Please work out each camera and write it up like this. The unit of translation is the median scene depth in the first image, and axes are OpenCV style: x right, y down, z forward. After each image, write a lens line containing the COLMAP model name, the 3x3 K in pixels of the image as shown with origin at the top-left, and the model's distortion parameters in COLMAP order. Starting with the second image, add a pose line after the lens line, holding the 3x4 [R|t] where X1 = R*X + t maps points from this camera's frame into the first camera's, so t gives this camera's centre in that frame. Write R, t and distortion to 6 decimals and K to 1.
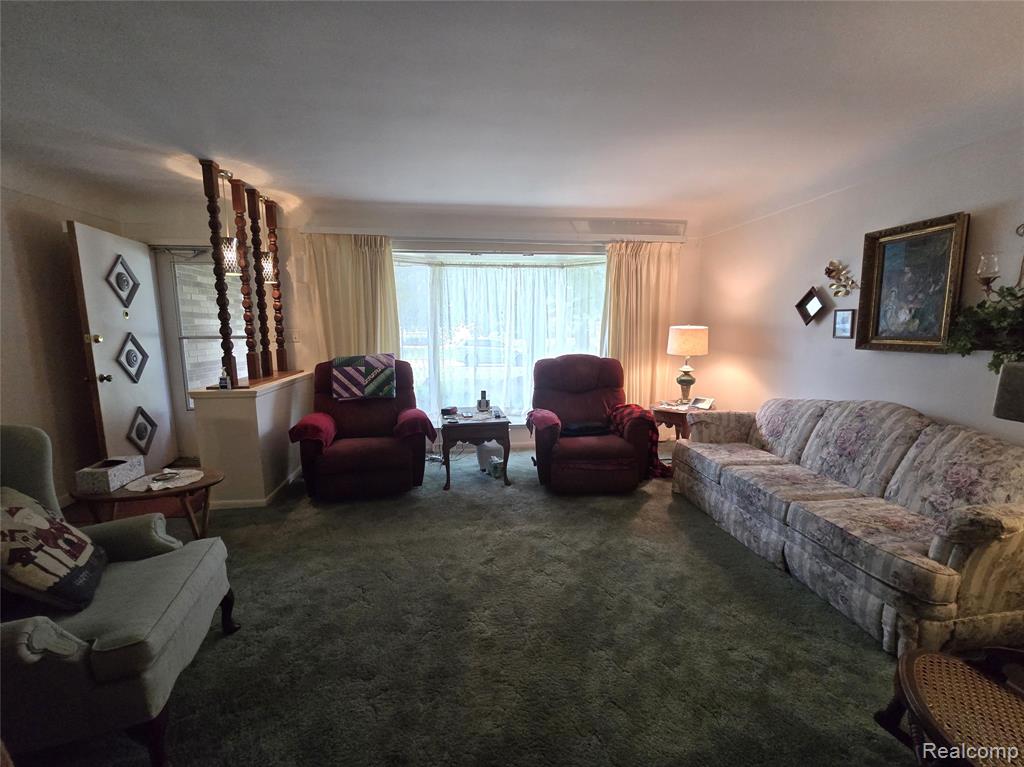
lens RADIAL K [[423.0, 0, 512.4], [0, 423.0, 382.3], [0, 0, 1]] dist [-0.005794, -0.001053]
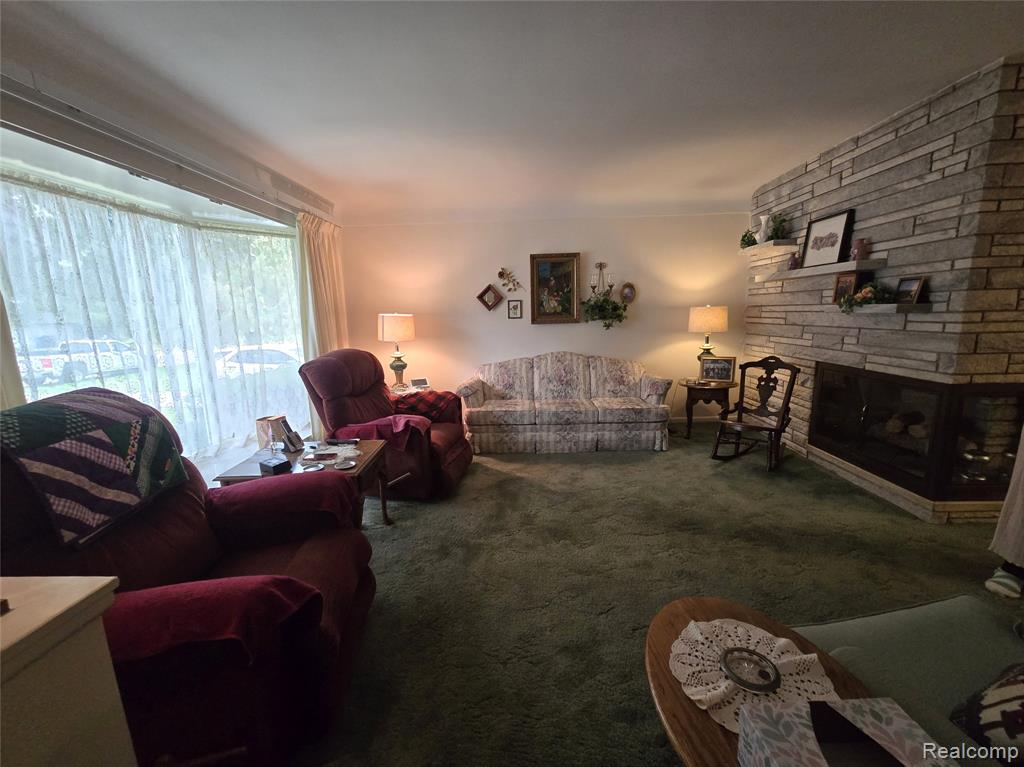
lens RADIAL K [[423.0, 0, 508.7], [0, 423.0, 387.9], [0, 0, 1]] dist [-0.005794, -0.001053]
pose [[0.171800, -0.173364, 0.969758, -0.741963], [0.156418, 0.976706, 0.146896, -0.081041], [-0.972635, 0.126451, 0.194915, 0.692028]]
